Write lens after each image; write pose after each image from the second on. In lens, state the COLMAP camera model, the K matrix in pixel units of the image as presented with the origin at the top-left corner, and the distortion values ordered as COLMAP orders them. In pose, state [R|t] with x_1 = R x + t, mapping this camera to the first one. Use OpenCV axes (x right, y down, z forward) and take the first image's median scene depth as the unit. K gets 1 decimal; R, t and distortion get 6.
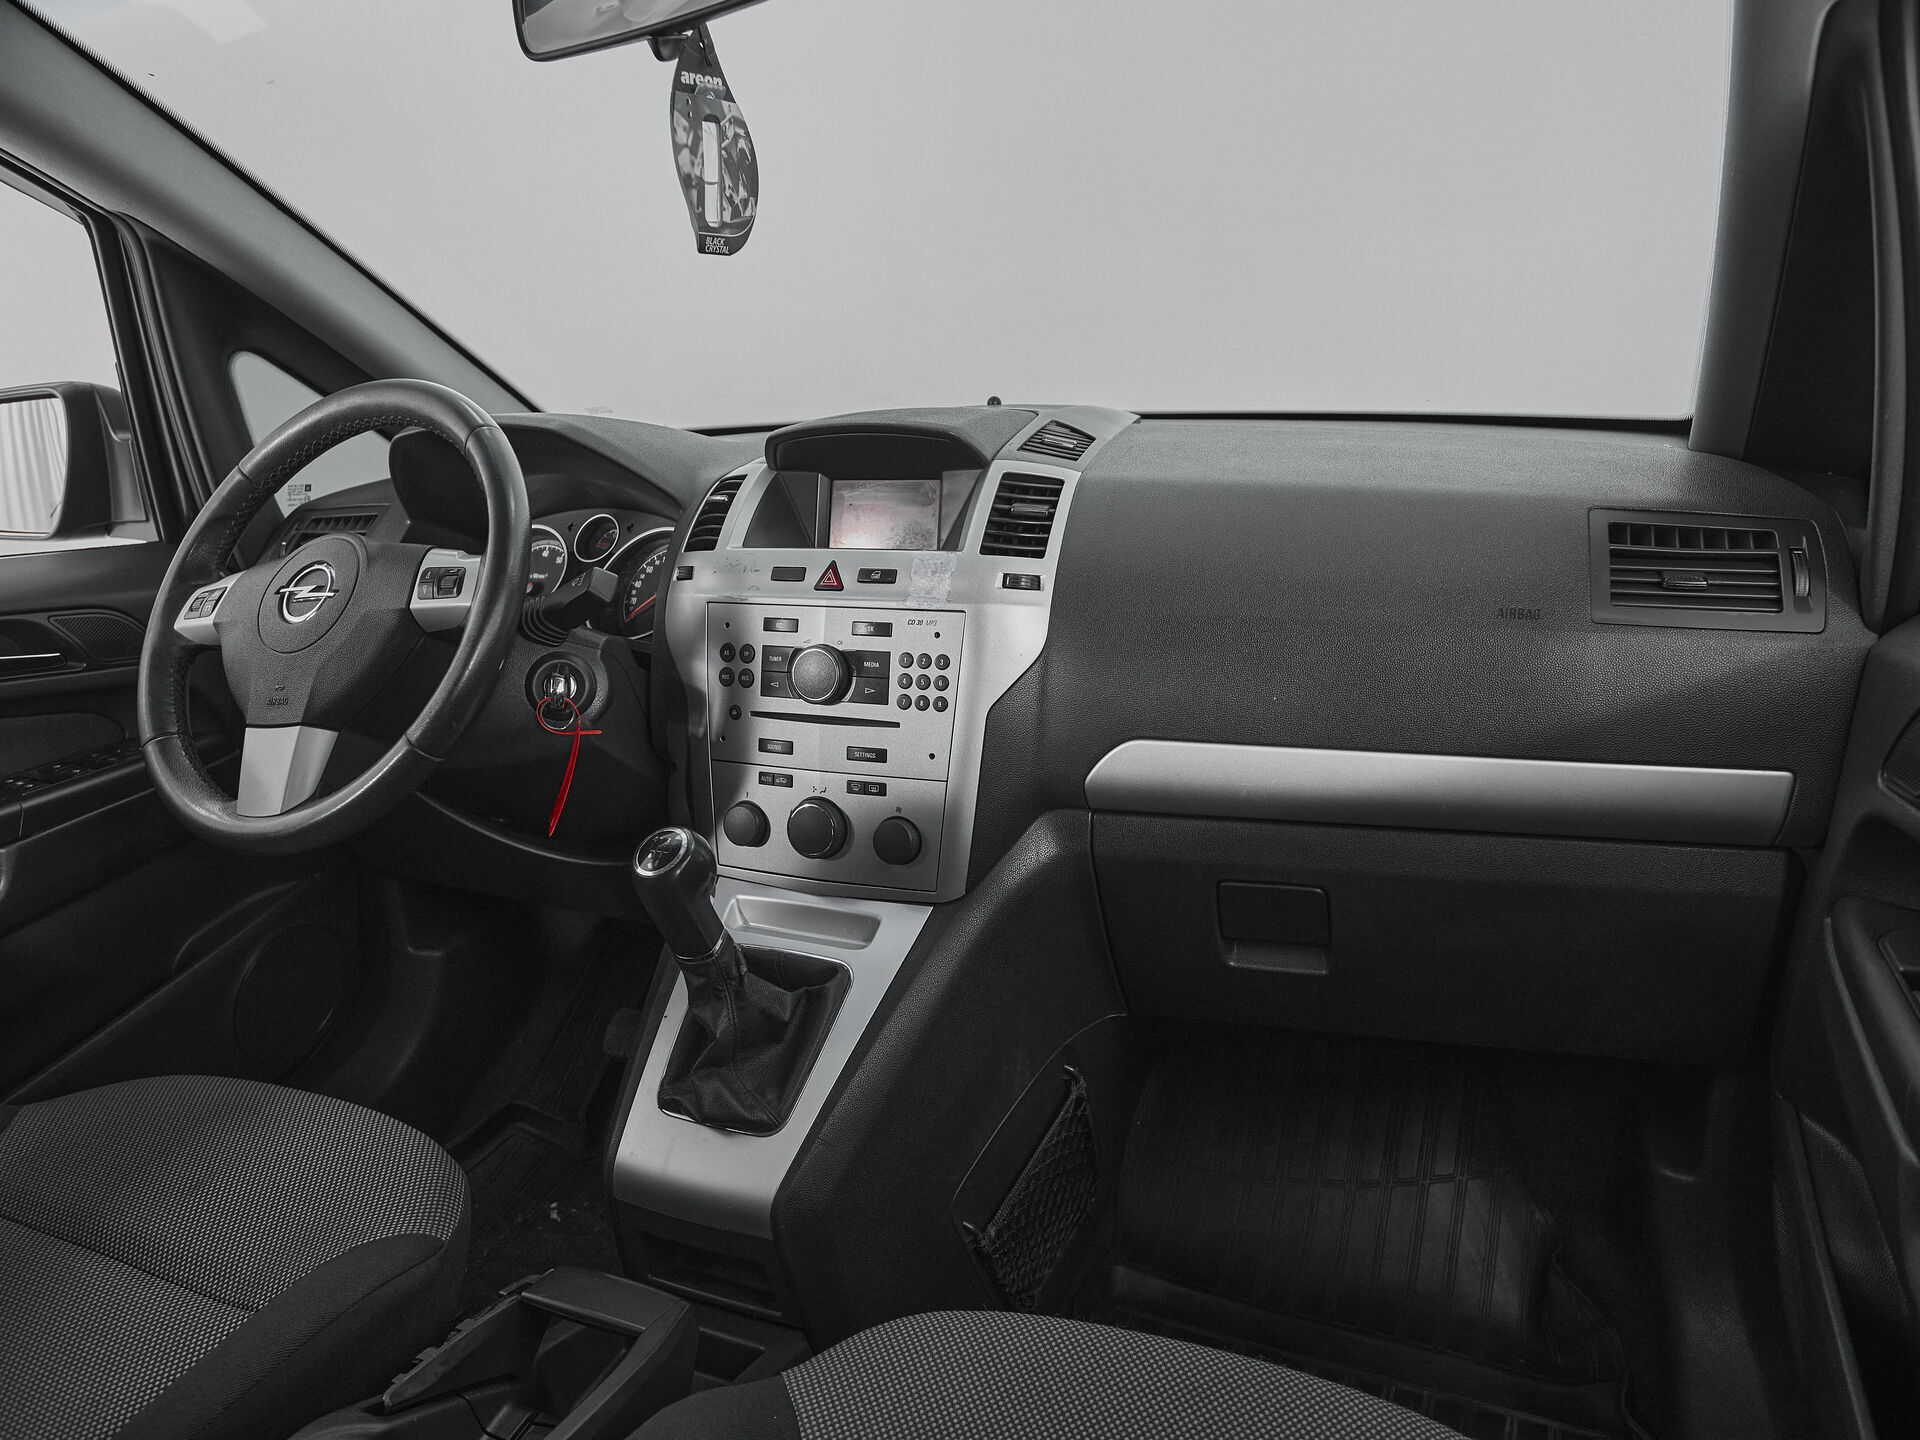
lens RADIAL K [[1319.4, 0, 963.6], [0, 1319.4, 671.4], [0, 0, 1]] dist [-0.056900, 0.023525]
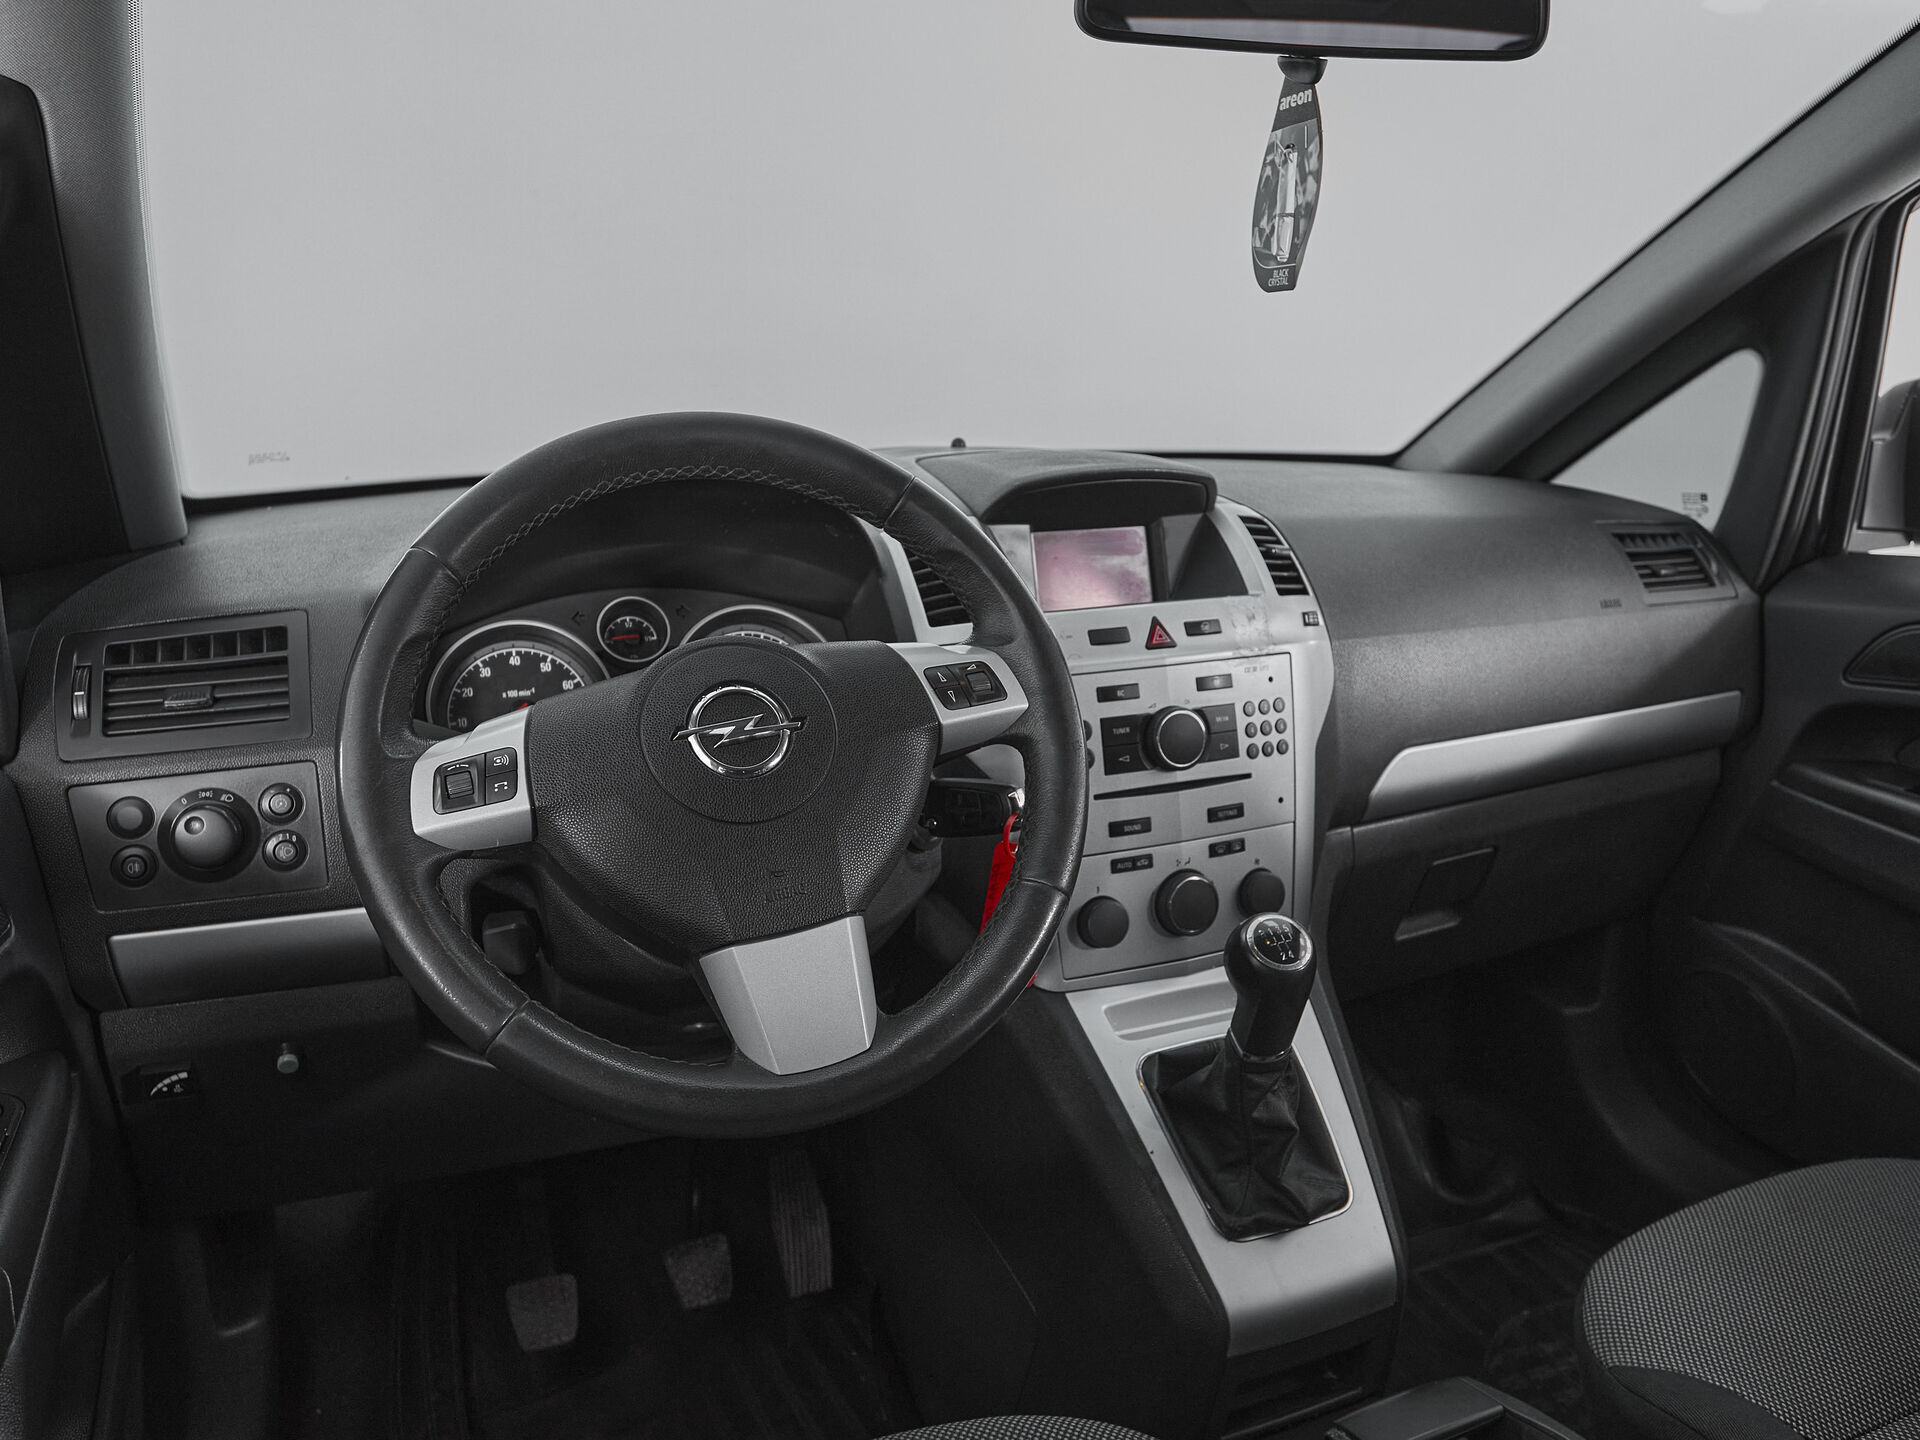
lens RADIAL K [[1454.9, 0, 968.7], [0, 1454.9, 694.1], [0, 0, 1]] dist [-0.052664, 0.007623]
pose [[0.684950, -0.126304, 0.717559, -0.942528], [0.144102, 0.988889, 0.036510, -0.087396], [-0.714197, 0.078394, 0.695540, 0.390017]]
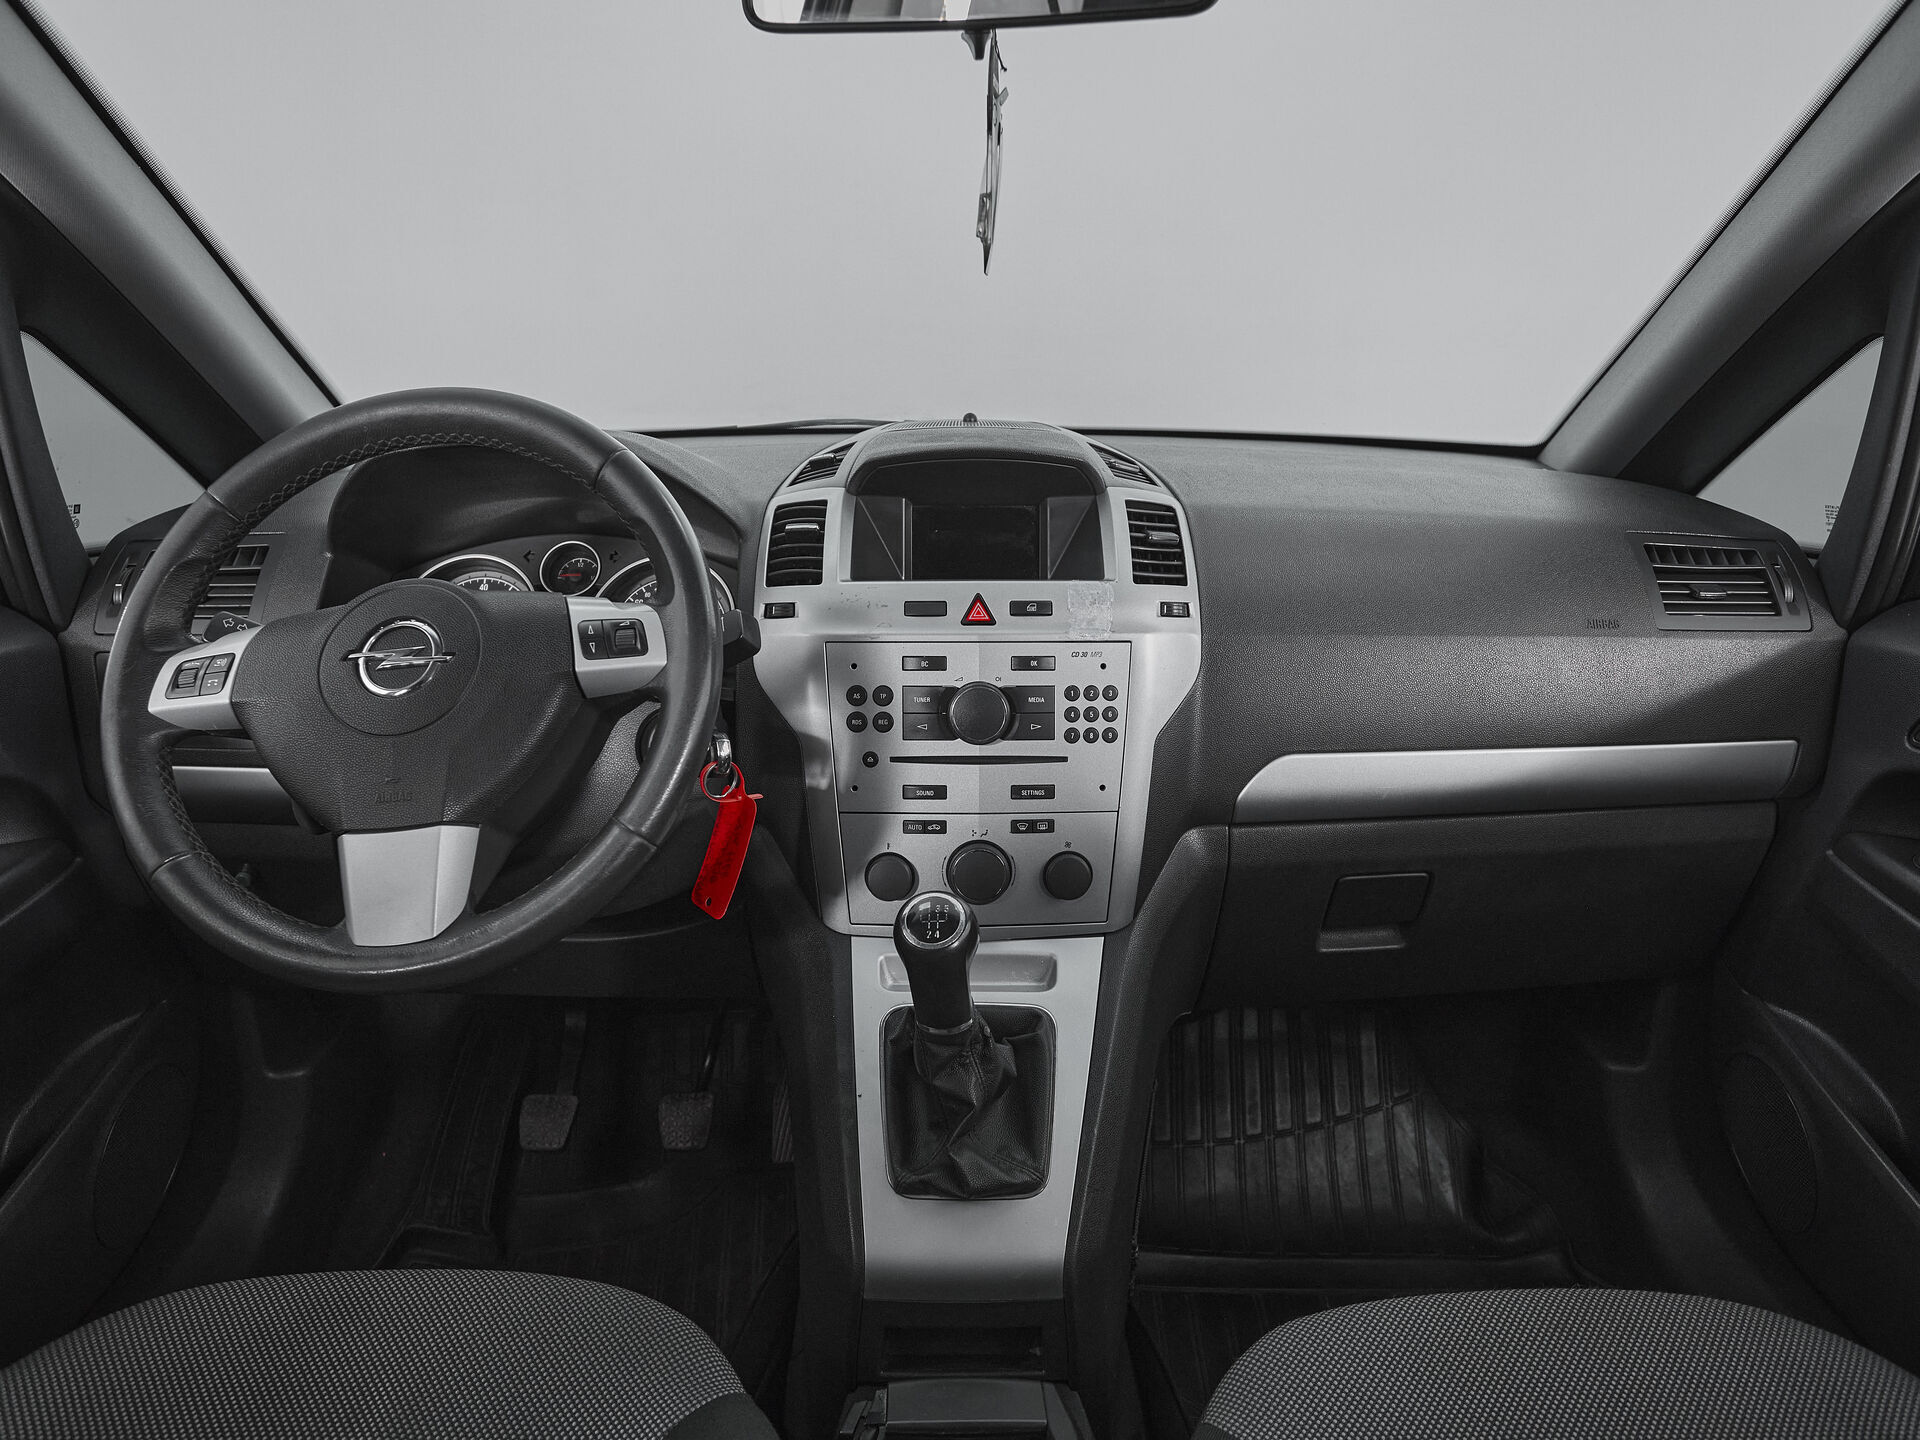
lens RADIAL K [[1319.4, 0, 969.8], [0, 1319.4, 697.3], [0, 0, 1]] dist [-0.056900, 0.023525]
pose [[0.914617, -0.065701, 0.398948, -0.497563], [0.053280, 0.997689, 0.042157, -0.050212], [-0.400796, -0.017302, 0.916004, 0.125880]]
